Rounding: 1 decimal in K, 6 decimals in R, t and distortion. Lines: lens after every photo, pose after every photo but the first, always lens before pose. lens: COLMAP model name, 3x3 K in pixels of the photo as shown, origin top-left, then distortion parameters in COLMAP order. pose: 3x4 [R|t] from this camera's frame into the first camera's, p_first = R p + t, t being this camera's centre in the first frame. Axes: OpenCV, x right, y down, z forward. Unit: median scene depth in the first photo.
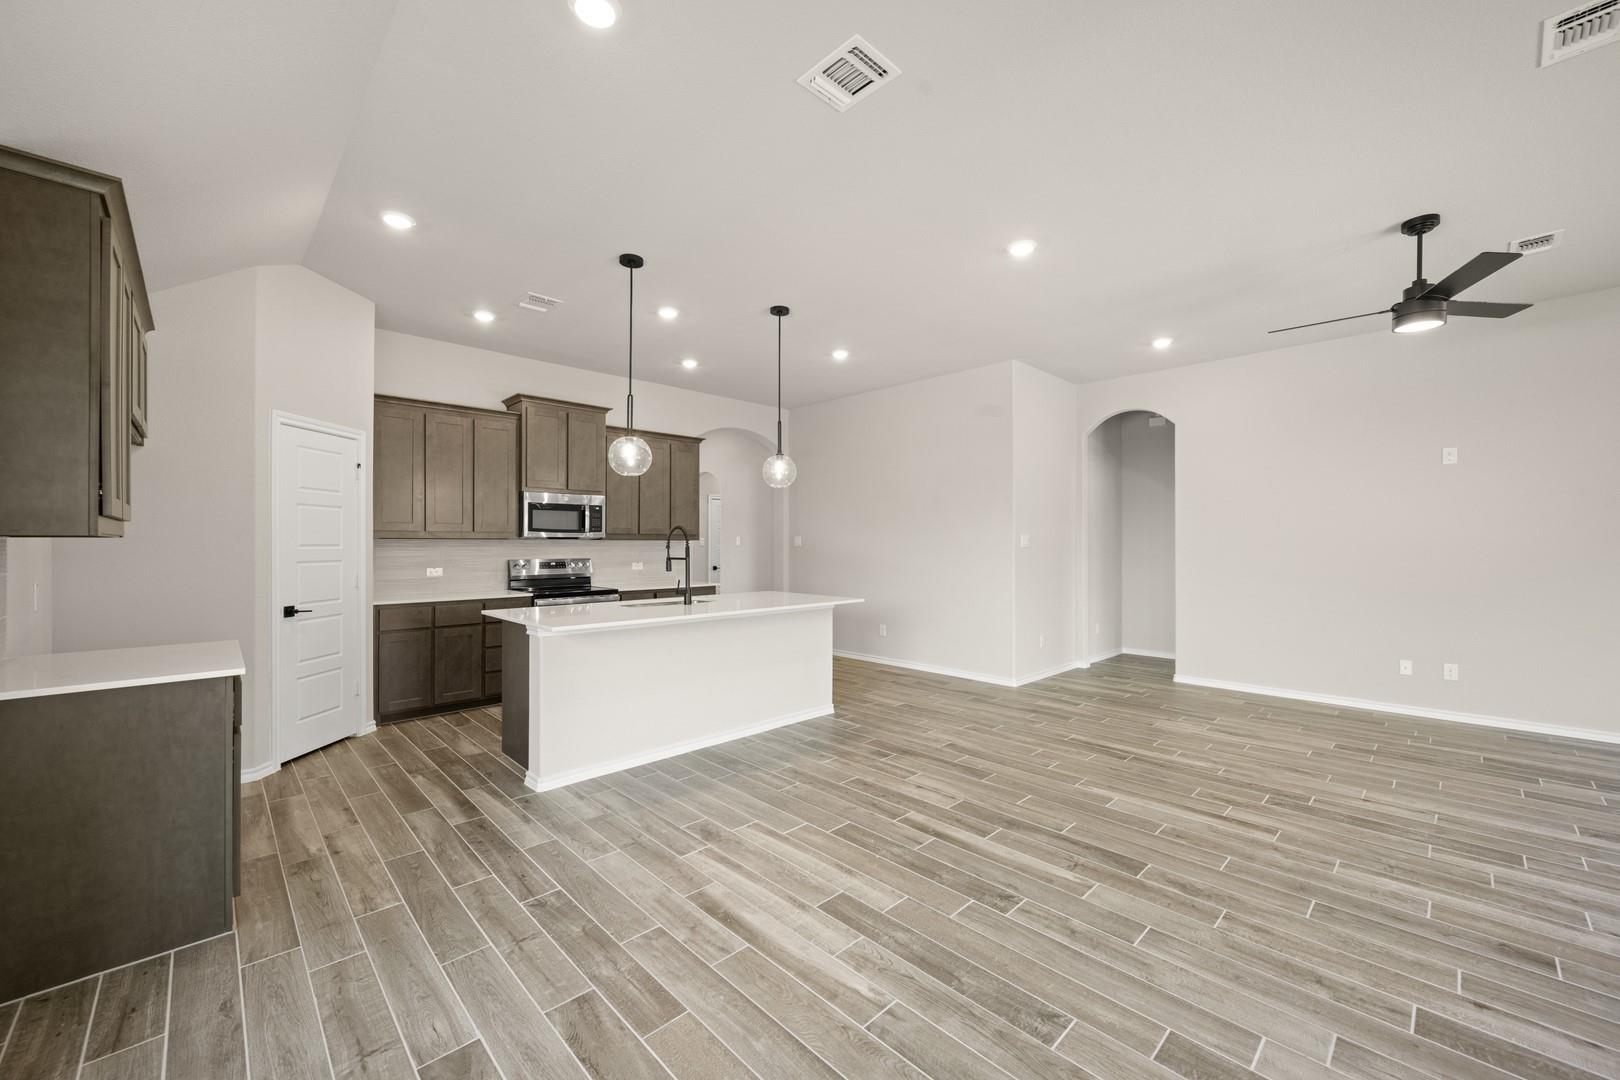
lens RADIAL K [[628.2, 0, 820.8], [0, 628.2, 541.0], [0, 0, 1]] dist [-0.000859, -0.000357]
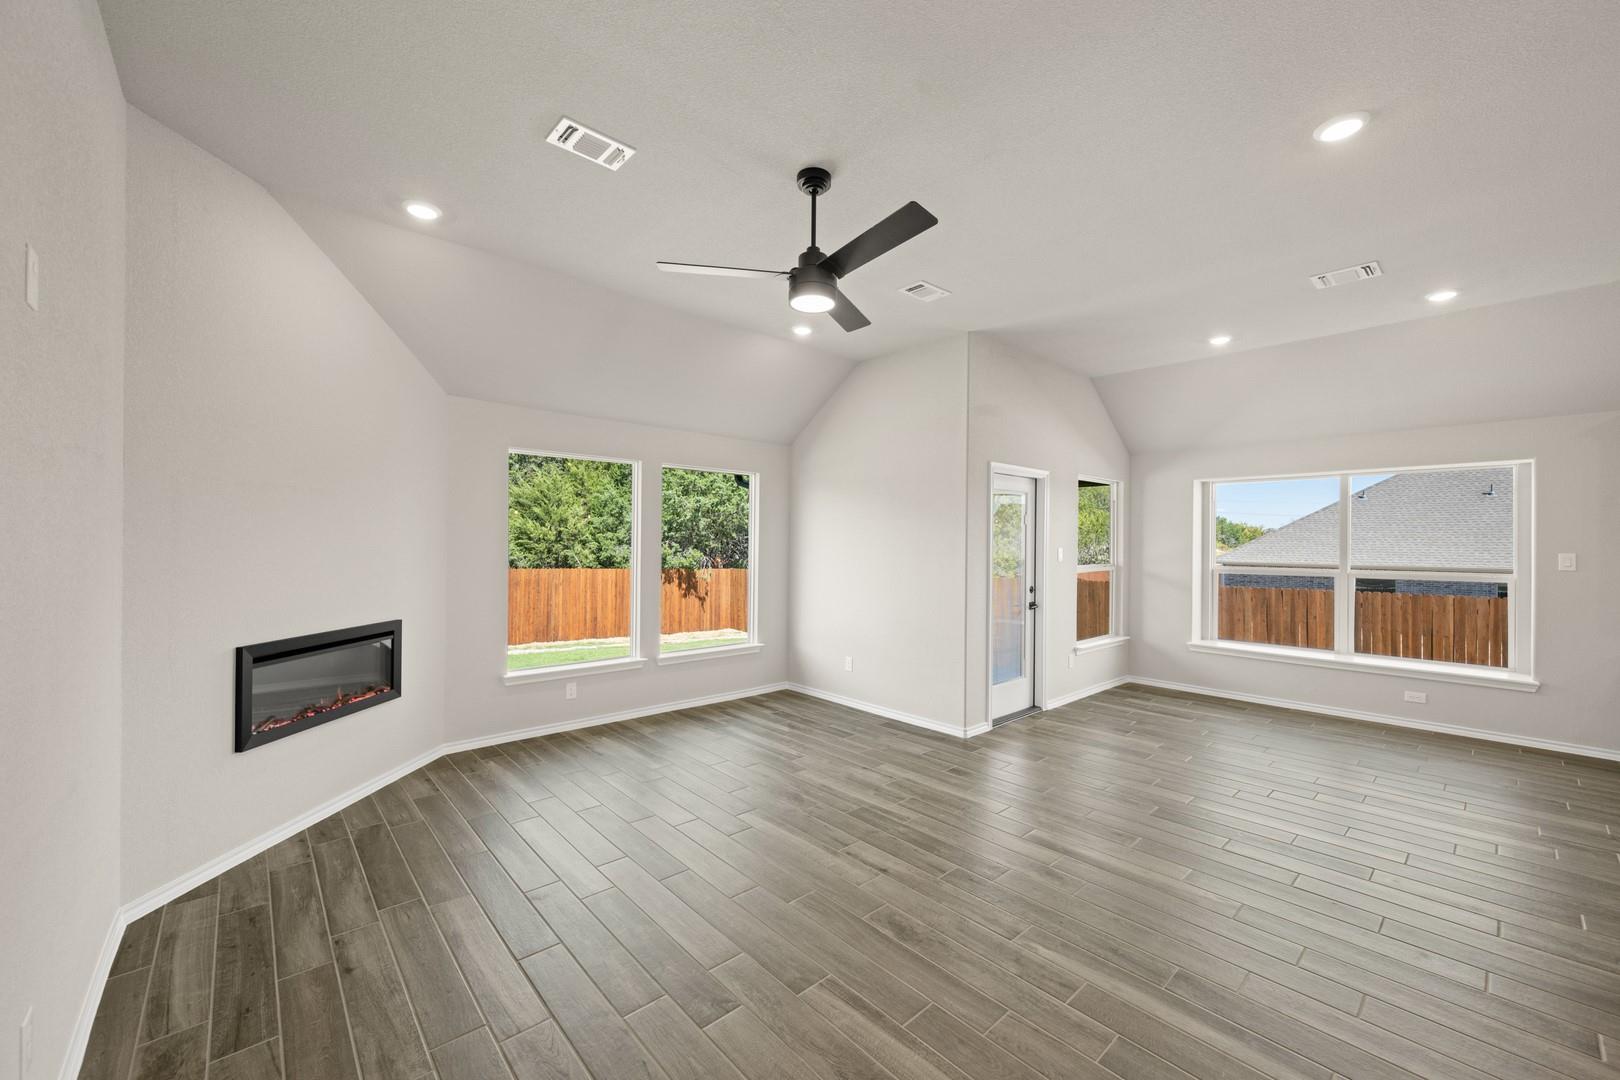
lens RADIAL K [[628.2, 0, 812.3], [0, 628.2, 548.8], [0, 0, 1]] dist [-0.000859, -0.000357]
pose [[-0.998963, -0.006072, 0.045119, 0.900355], [-0.005562, 0.999919, 0.011413, -0.034783], [-0.045185, 0.011150, -0.998916, 1.797692]]
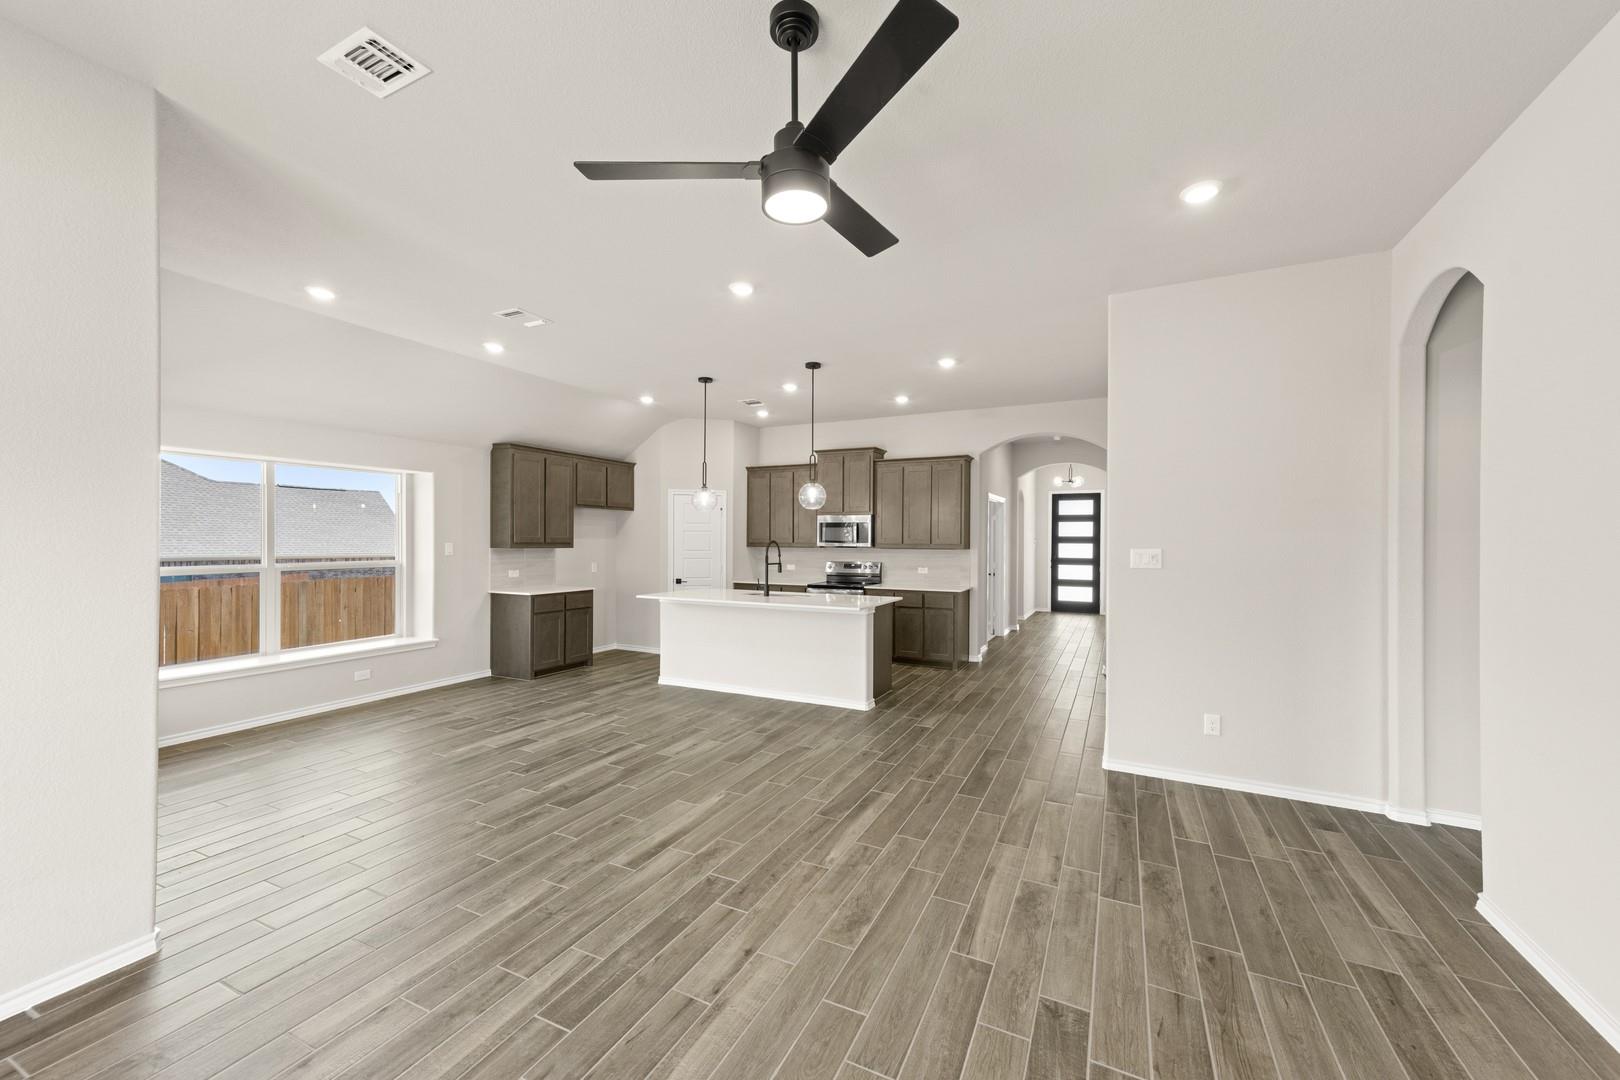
lens RADIAL K [[628.2, 0, 822.0], [0, 628.2, 528.6], [0, 0, 1]] dist [-0.000859, -0.000357]
pose [[0.341603, -0.017181, -0.939687, 1.488566], [-0.004289, 0.999794, -0.019839, -0.028518], [0.939835, 0.010807, 0.341459, 0.811082]]
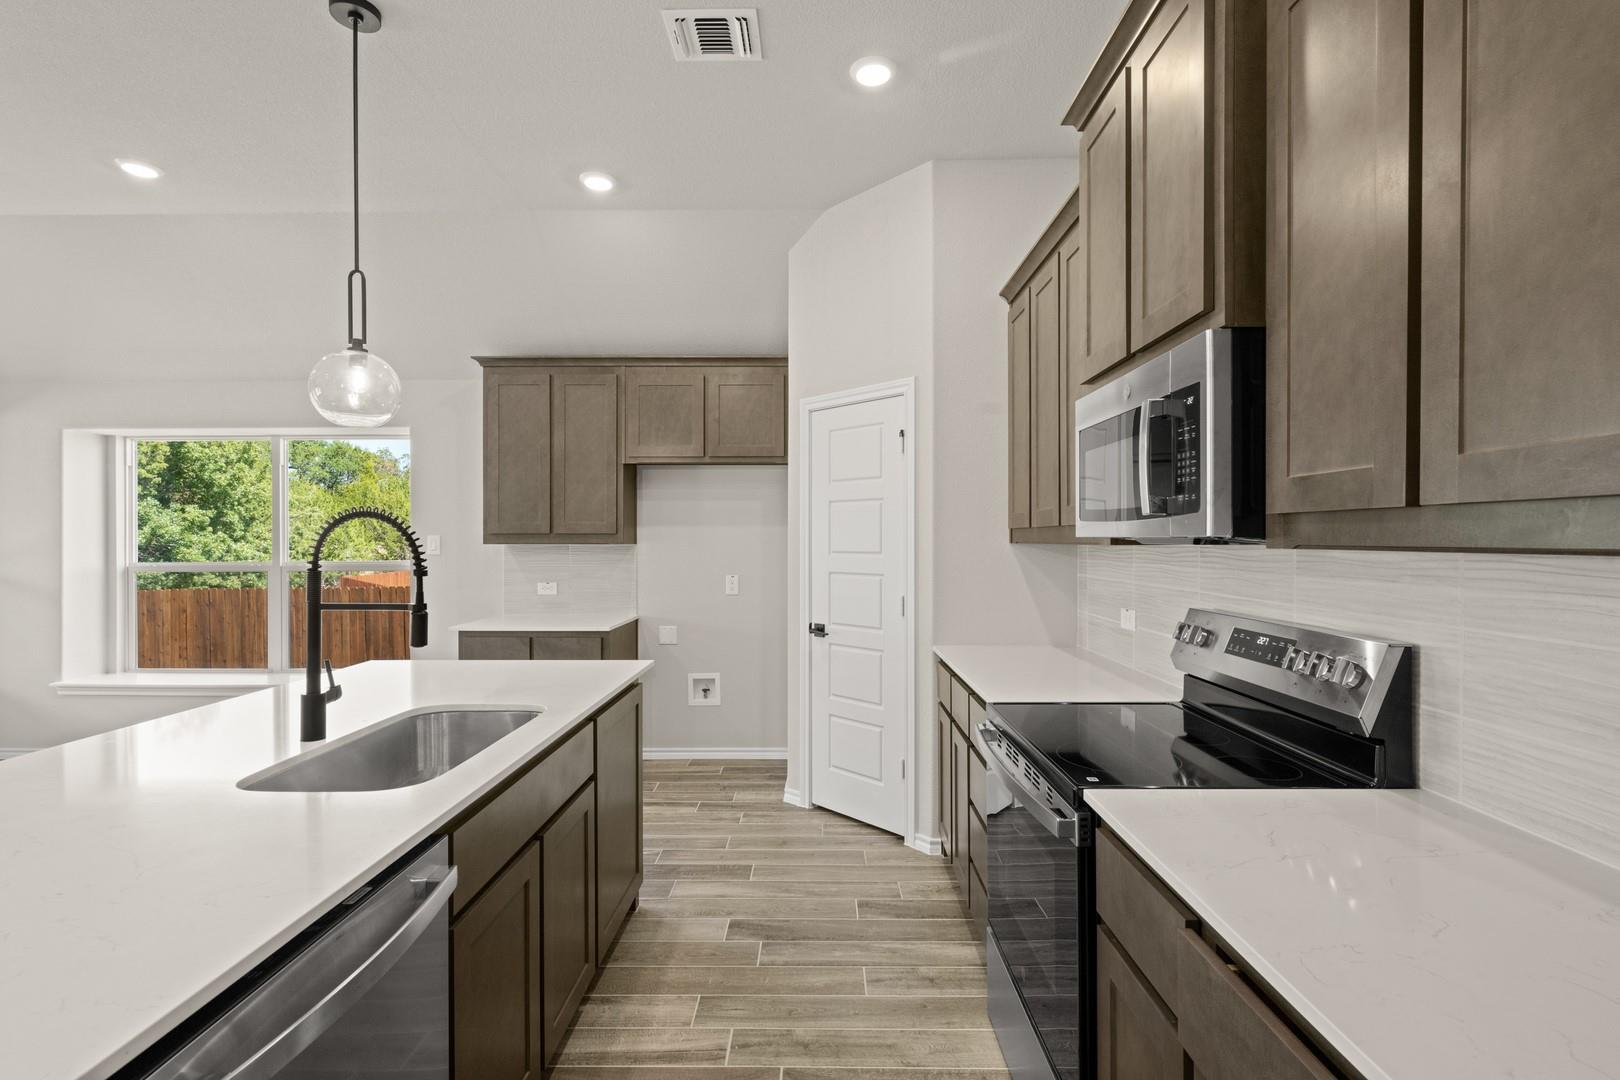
lens RADIAL K [[740.7, 0, 809.5], [0, 740.7, 541.3], [0, 0, 1]] dist [-0.000165, 0.000121]
pose [[-0.710777, 0.003949, -0.703406, -0.155034], [0.003386, 0.999992, 0.002192, -0.008961], [0.703409, -0.000823, -0.710785, 1.893285]]
